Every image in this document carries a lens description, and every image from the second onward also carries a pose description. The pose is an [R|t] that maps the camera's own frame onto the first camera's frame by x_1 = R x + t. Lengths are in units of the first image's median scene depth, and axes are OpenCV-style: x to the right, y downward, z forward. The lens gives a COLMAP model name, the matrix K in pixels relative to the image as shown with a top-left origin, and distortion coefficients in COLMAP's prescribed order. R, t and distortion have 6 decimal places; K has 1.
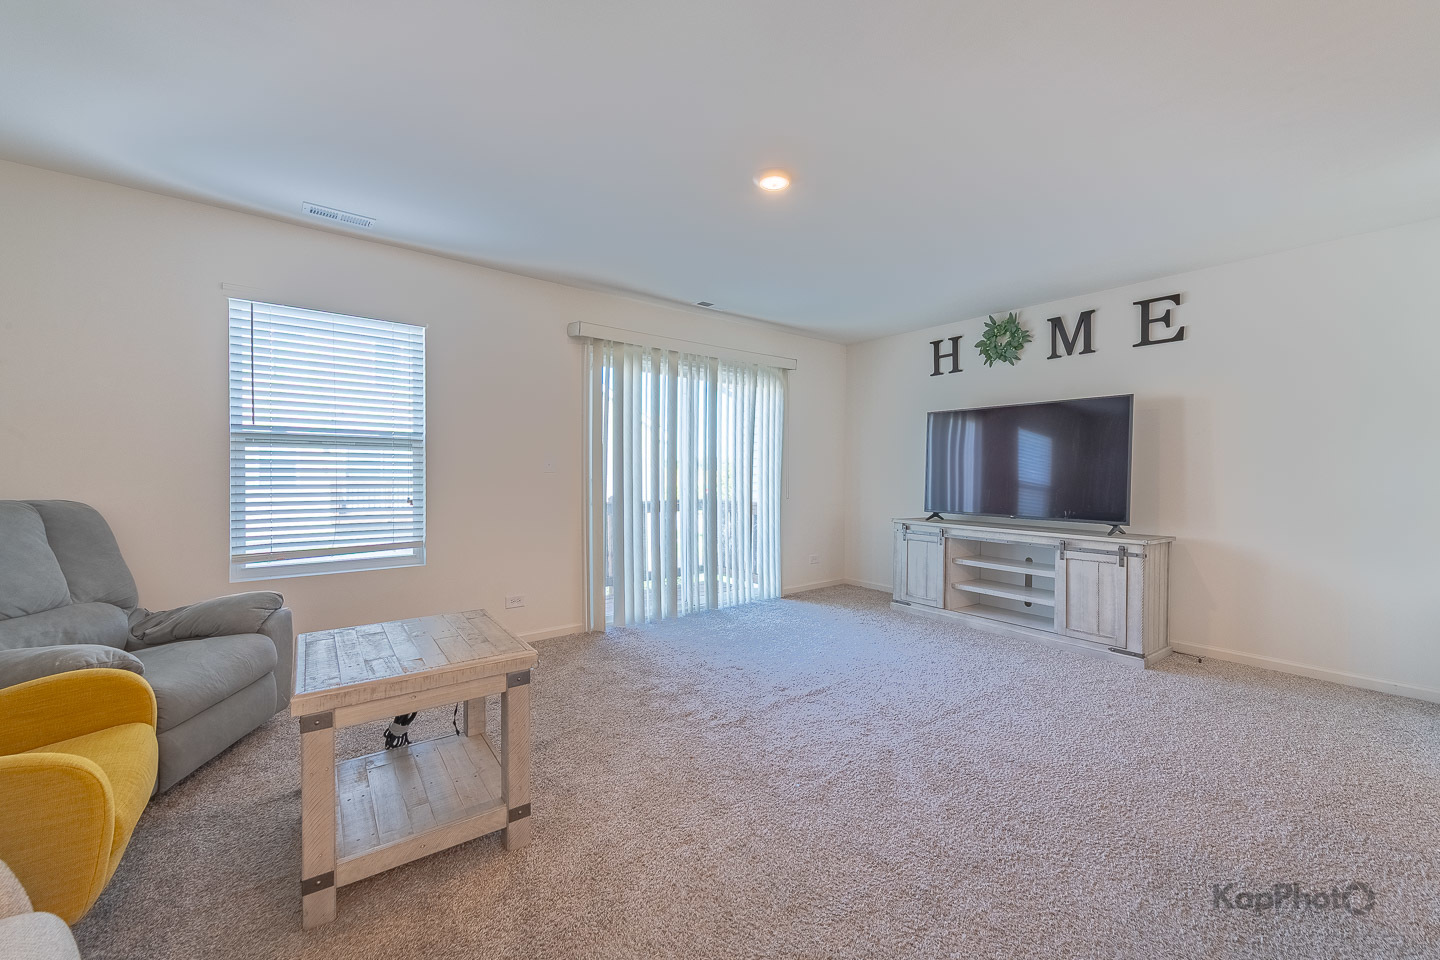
lens RADIAL K [[618.8, 0, 720.0], [0, 618.8, 480.0], [0, 0, 1]] dist [0.001426, -0.000043]
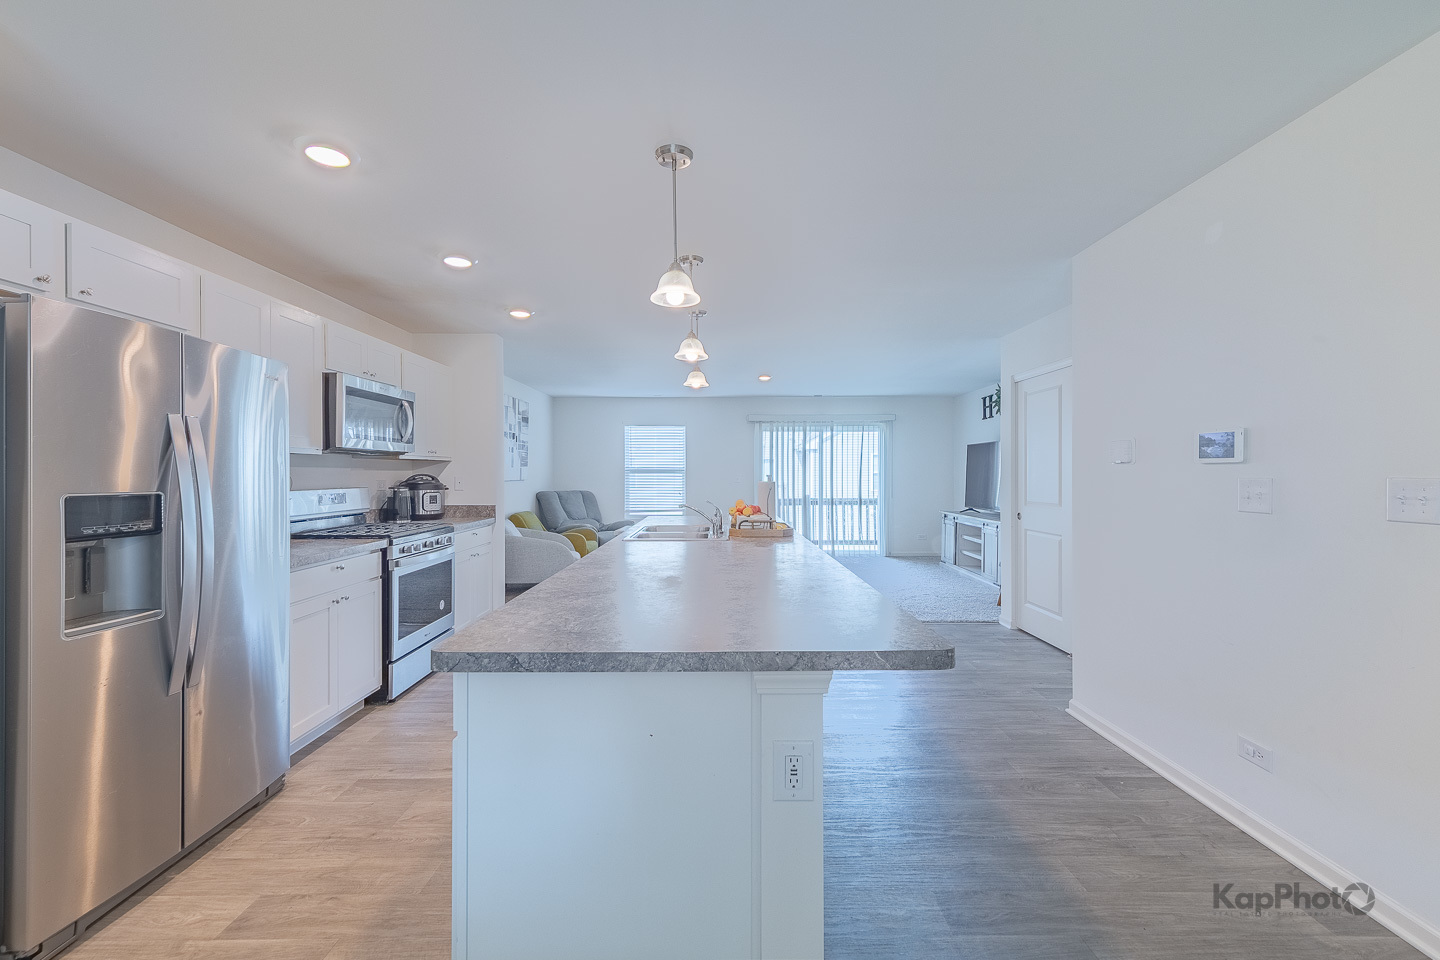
lens RADIAL K [[618.8, 0, 720.0], [0, 618.8, 480.0], [0, 0, 1]] dist [0.001426, -0.000043]
pose [[0.803119, 0.000250, -0.595819, 0.983494], [-0.007584, 0.999923, -0.009804, 0.000467], [0.595771, 0.012393, 0.803059, -0.822042]]
